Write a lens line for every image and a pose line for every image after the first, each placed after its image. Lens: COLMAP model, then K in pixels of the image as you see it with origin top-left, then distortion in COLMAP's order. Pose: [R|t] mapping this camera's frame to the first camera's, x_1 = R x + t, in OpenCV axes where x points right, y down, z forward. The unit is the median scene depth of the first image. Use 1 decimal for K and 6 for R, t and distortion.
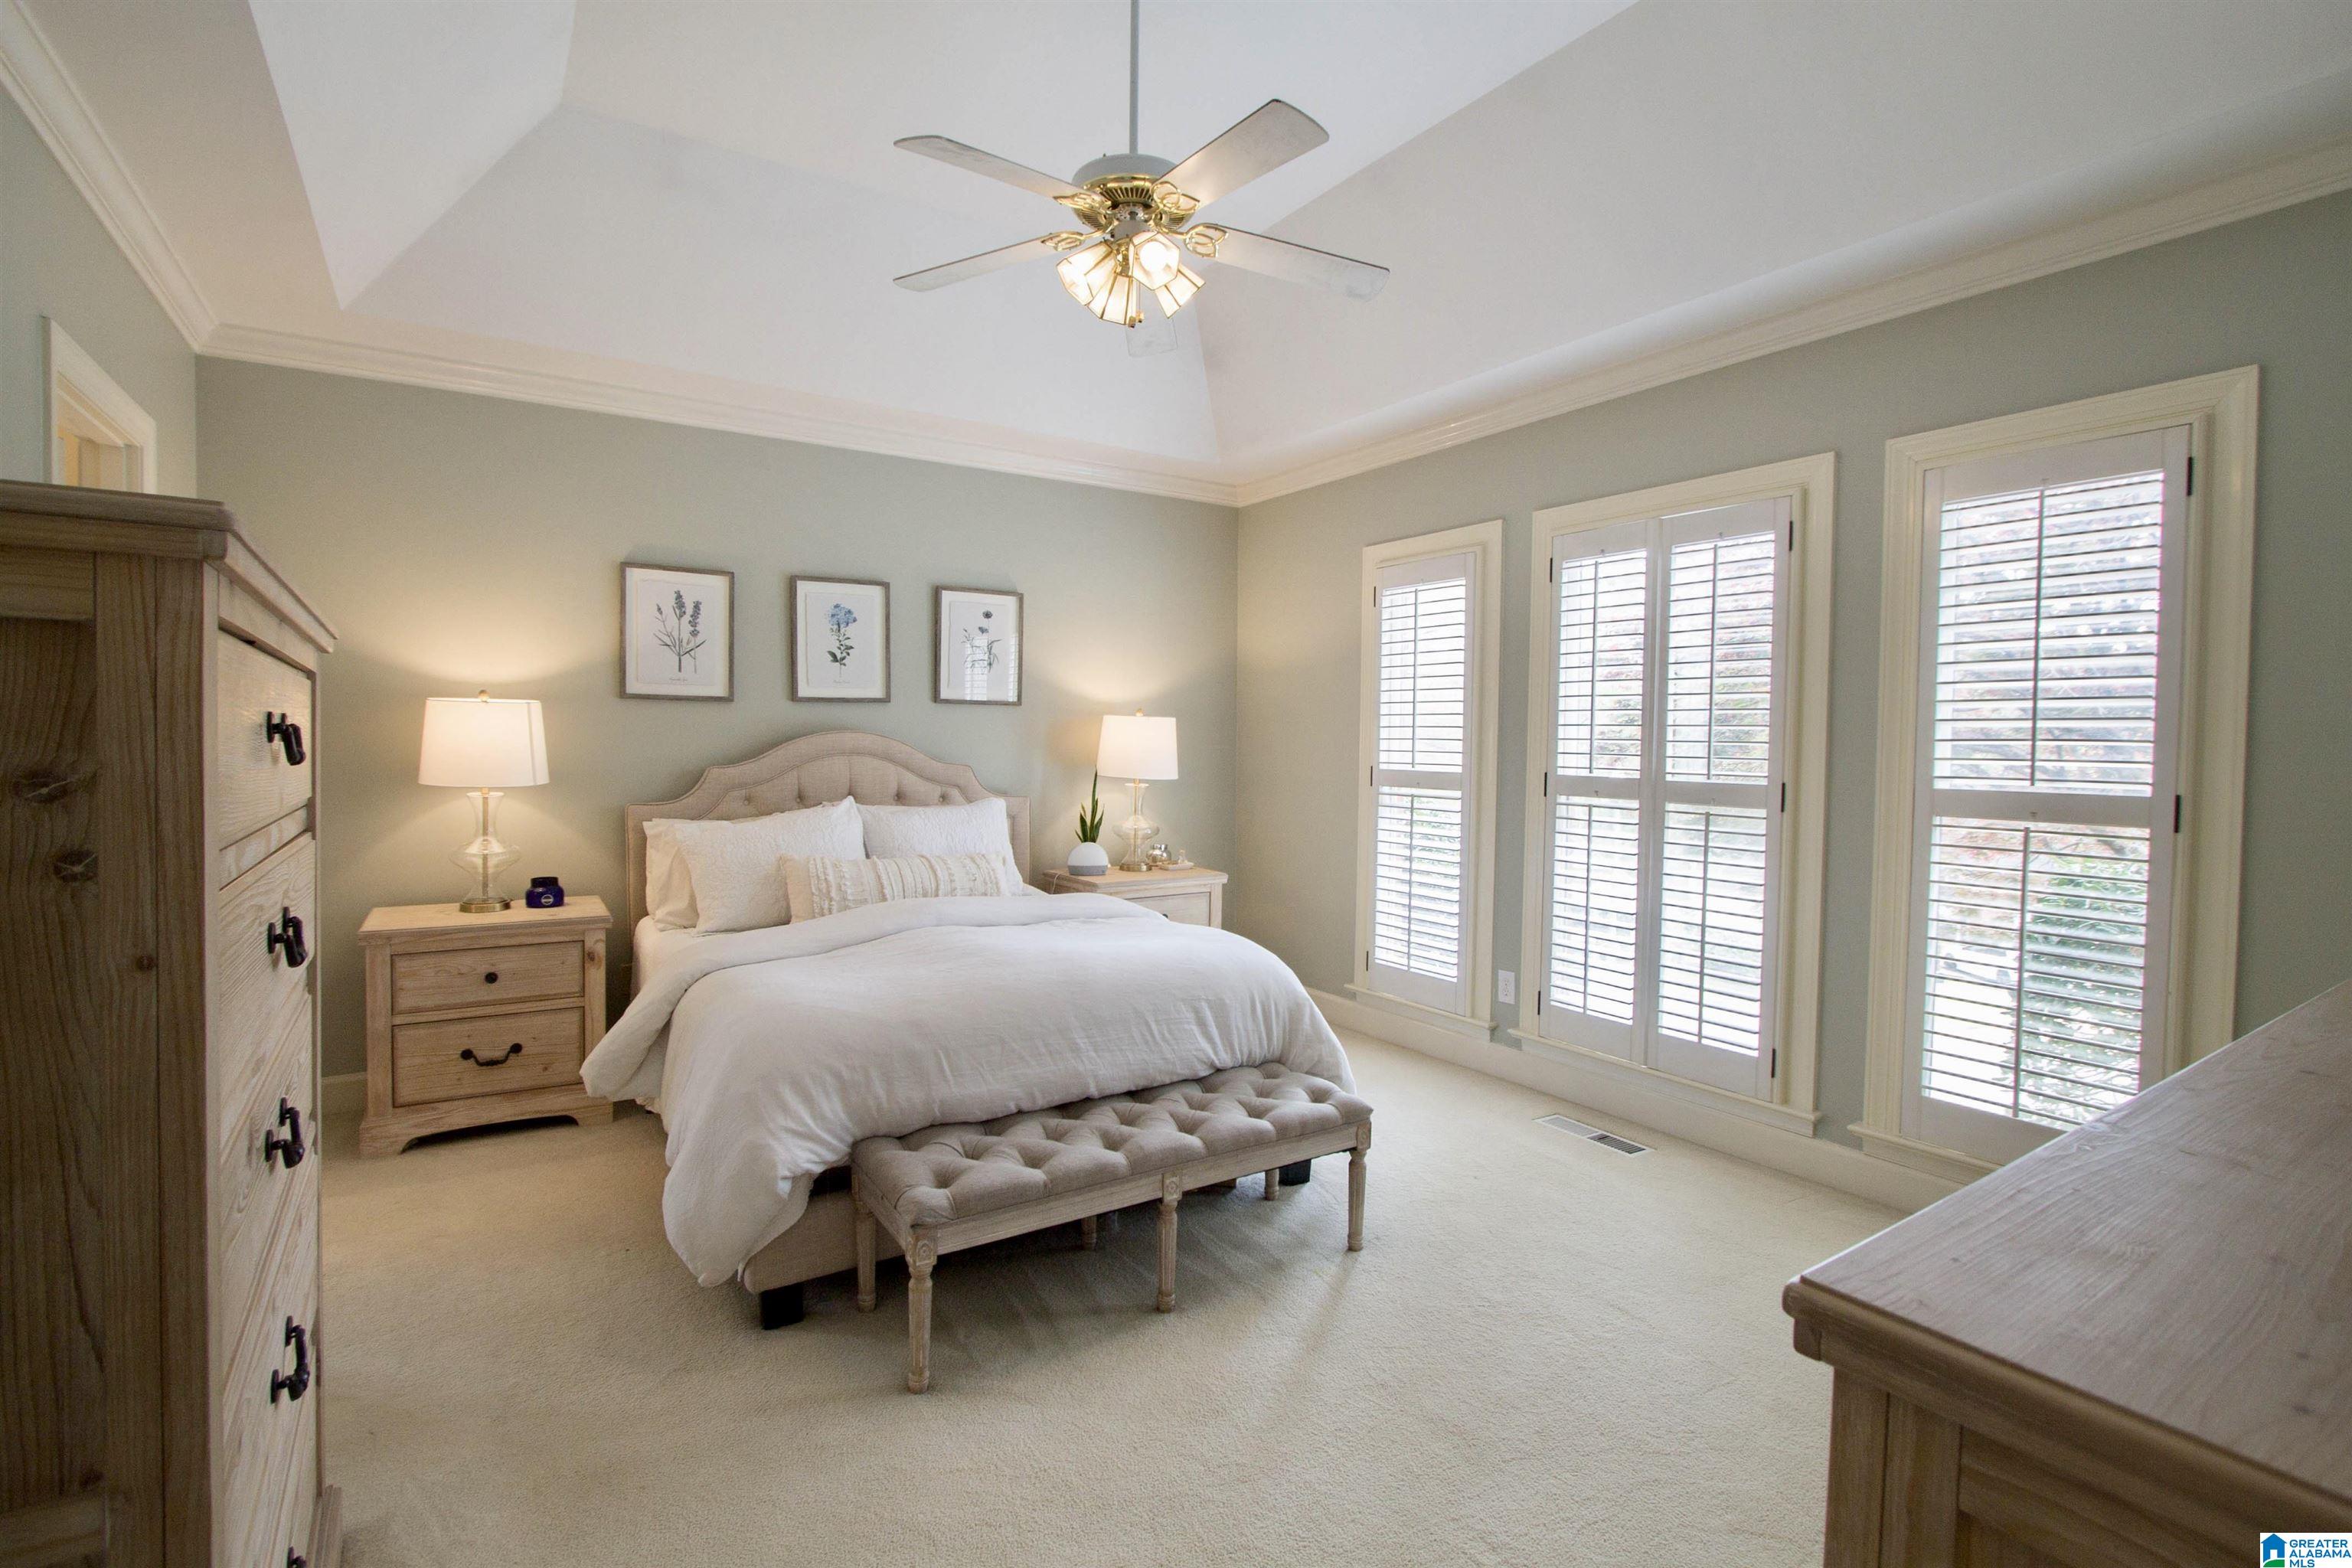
lens RADIAL K [[1098.4, 0, 1169.9], [0, 1098.4, 775.1], [0, 0, 1]] dist [-0.029906, 0.001258]
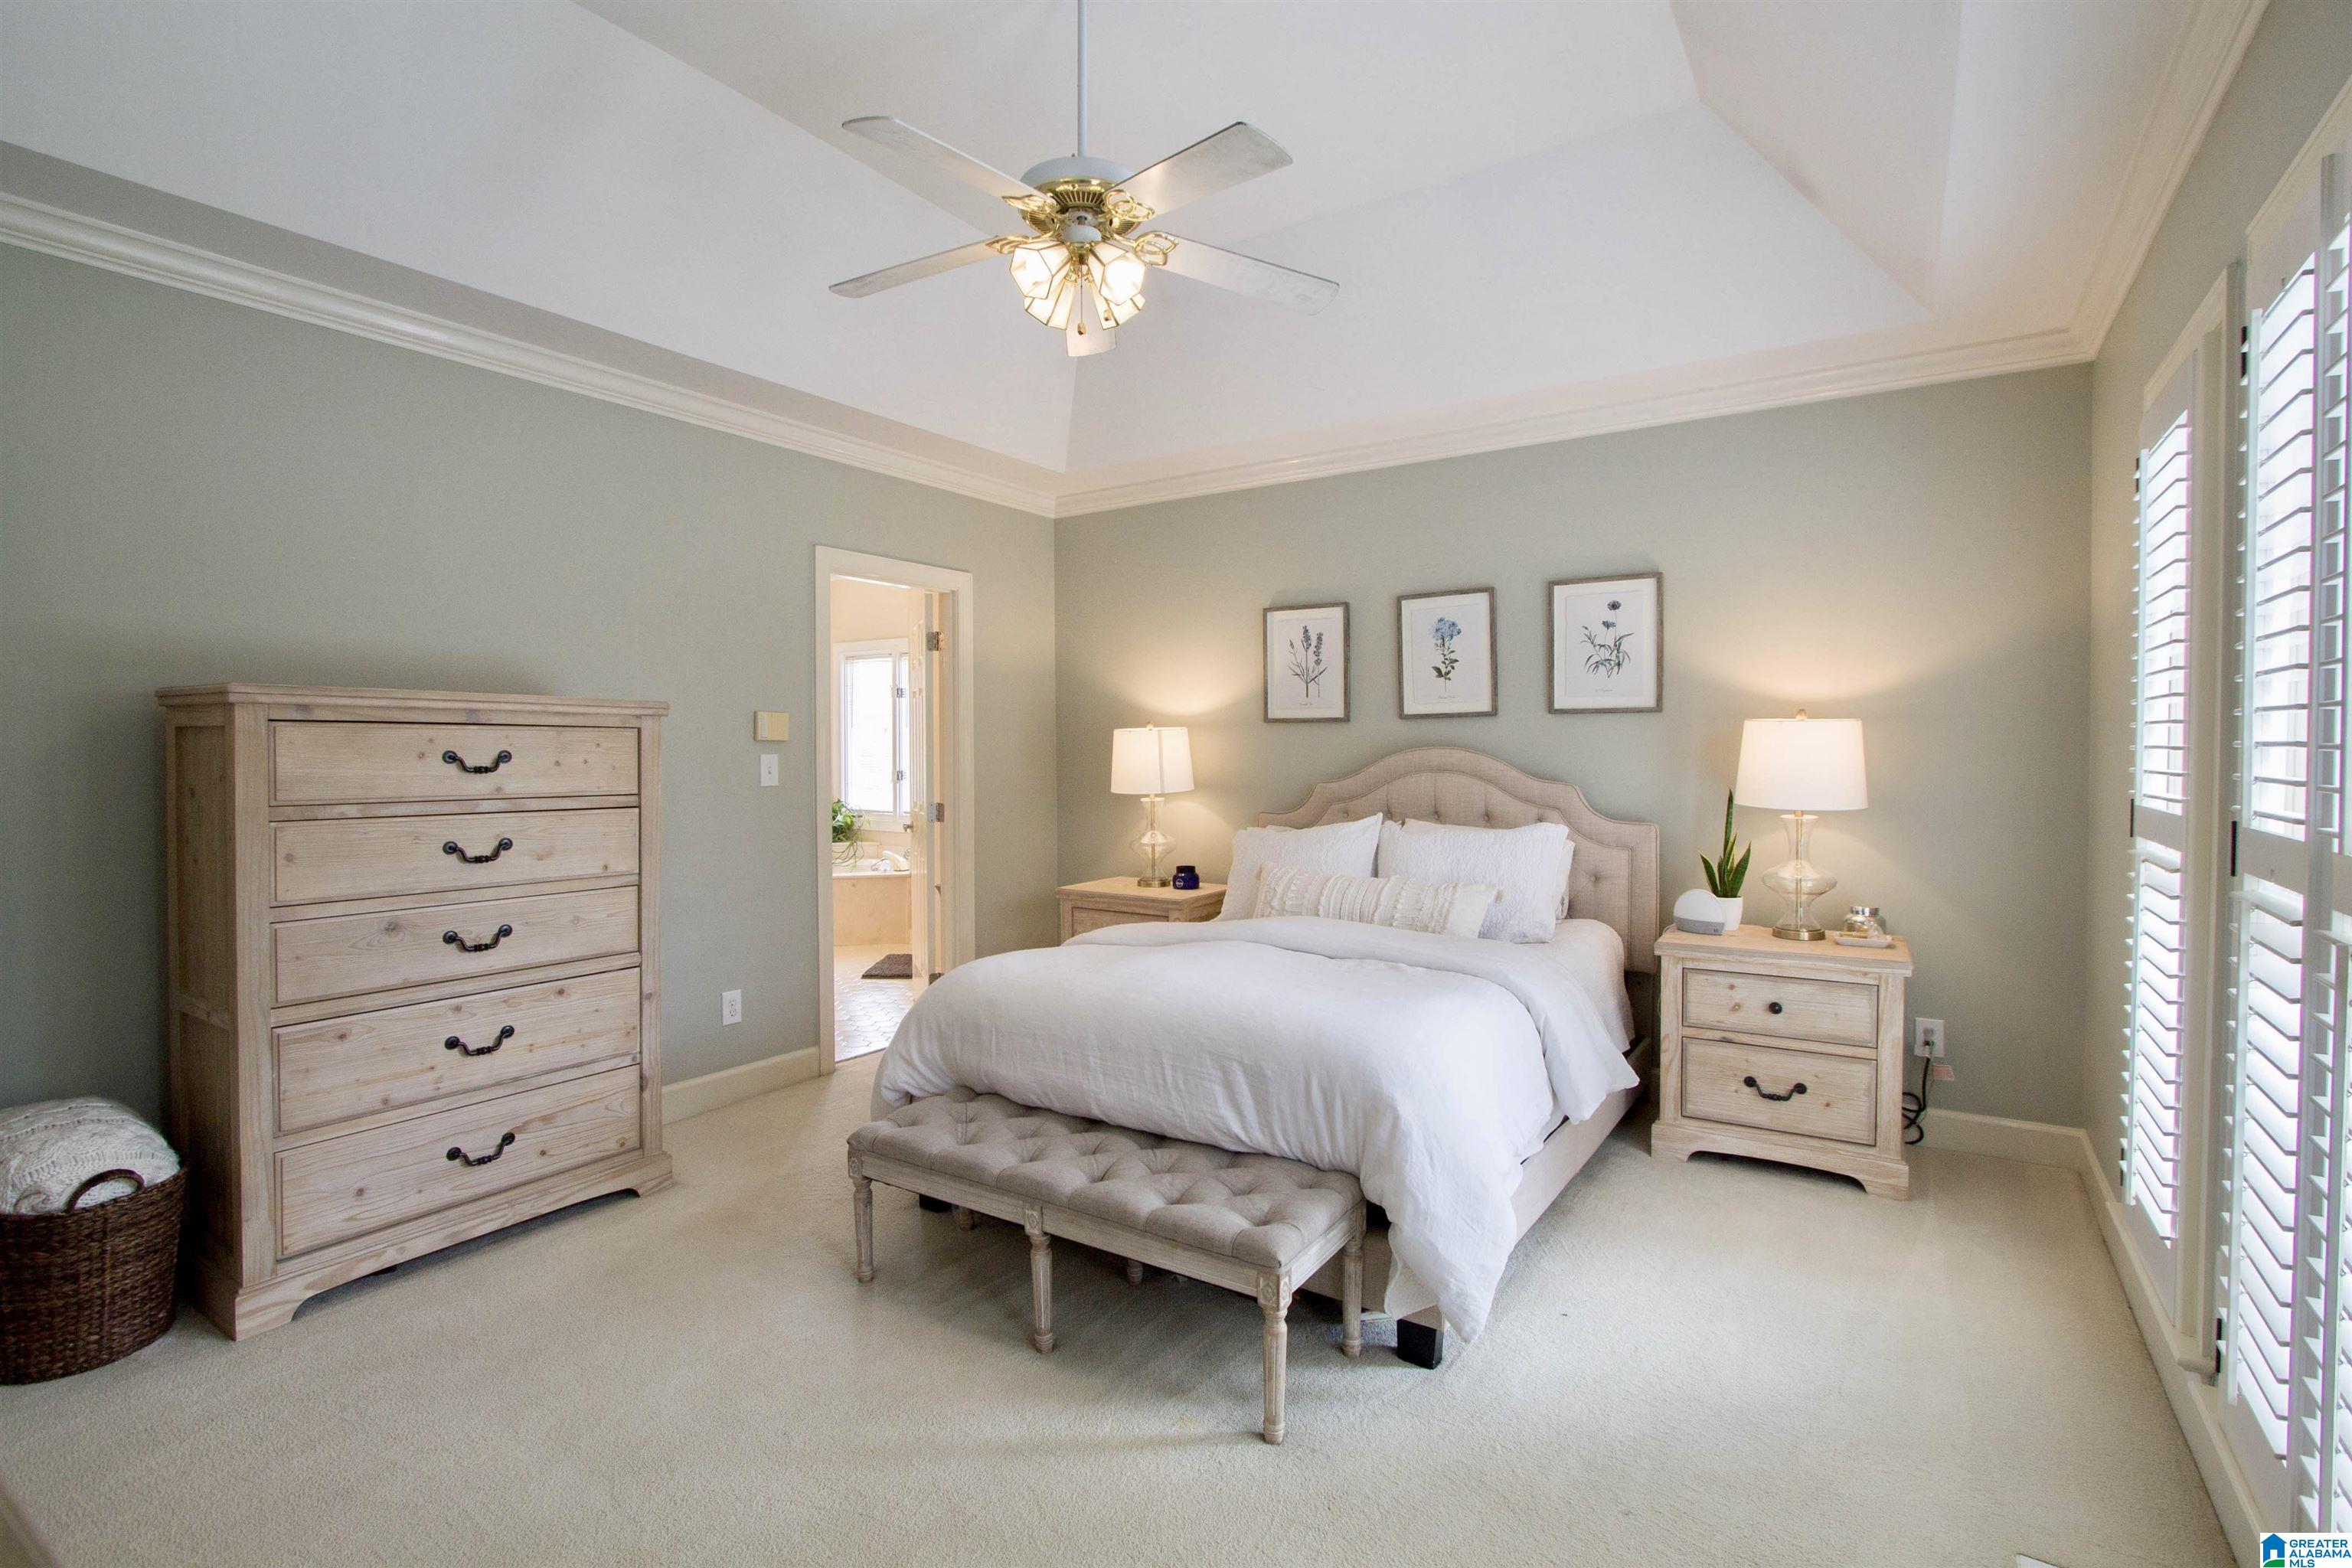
lens RADIAL K [[1098.4, 0, 1169.9], [0, 1098.4, 775.1], [0, 0, 1]] dist [-0.029906, 0.001258]
pose [[0.397444, 0.008469, -0.917587, 0.536322], [-0.023643, 0.999720, -0.001014, -0.009321], [0.917322, 0.022098, 0.397533, 0.416856]]
